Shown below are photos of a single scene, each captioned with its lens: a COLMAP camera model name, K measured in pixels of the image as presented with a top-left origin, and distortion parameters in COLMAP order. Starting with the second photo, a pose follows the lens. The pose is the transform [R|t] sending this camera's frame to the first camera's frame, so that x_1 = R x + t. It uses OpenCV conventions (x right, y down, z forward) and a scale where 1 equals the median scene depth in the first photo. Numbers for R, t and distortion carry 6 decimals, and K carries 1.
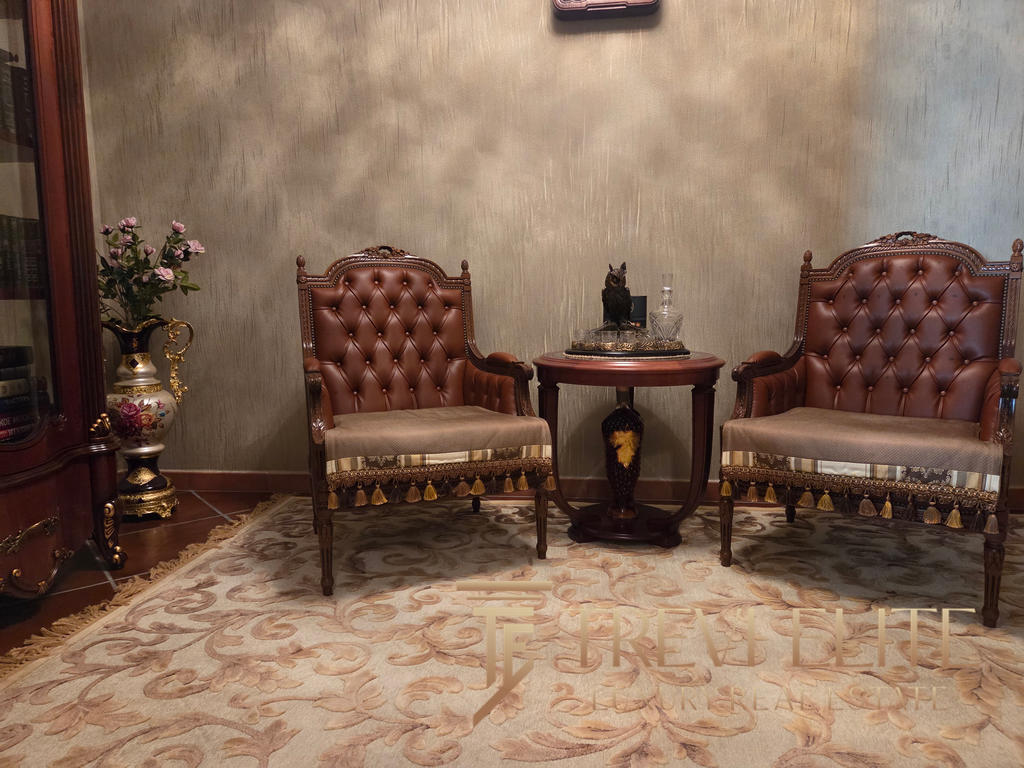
lens RADIAL K [[731.0, 0, 504.9], [0, 731.0, 388.0], [0, 0, 1]] dist [0.106712, -0.134009]
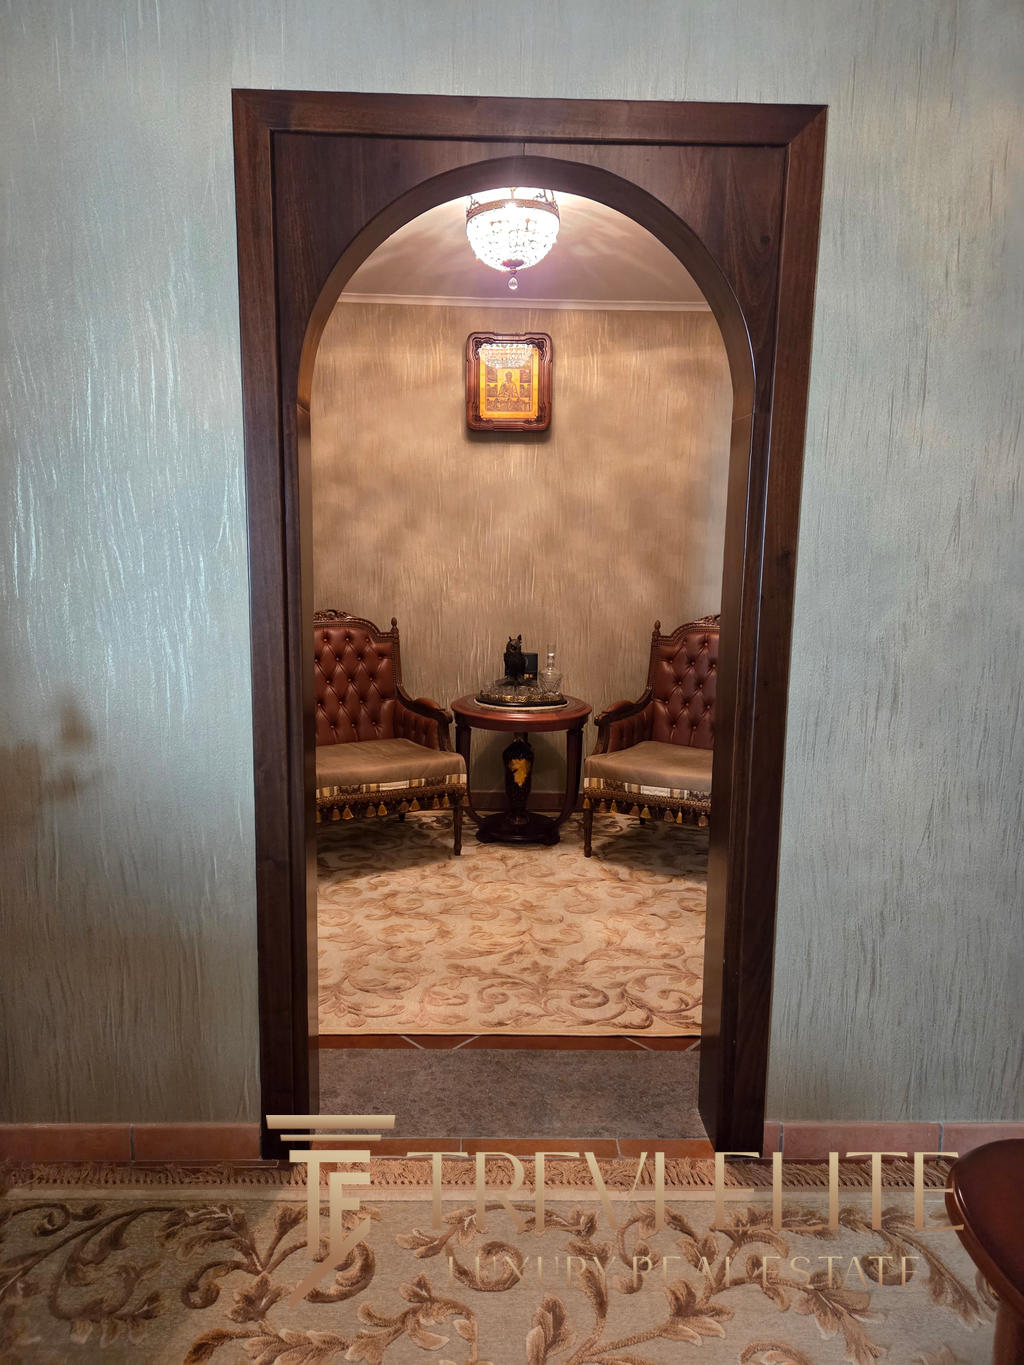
lens RADIAL K [[974.4, 0, 512.0], [0, 974.4, 682.5], [0, 0, 1]] dist [0.106712, -0.134009]
pose [[0.990925, 0.005408, 0.134306, -0.093686], [-0.010661, 0.999205, 0.038423, -0.156383], [-0.133991, -0.039506, 0.990195, -0.784943]]
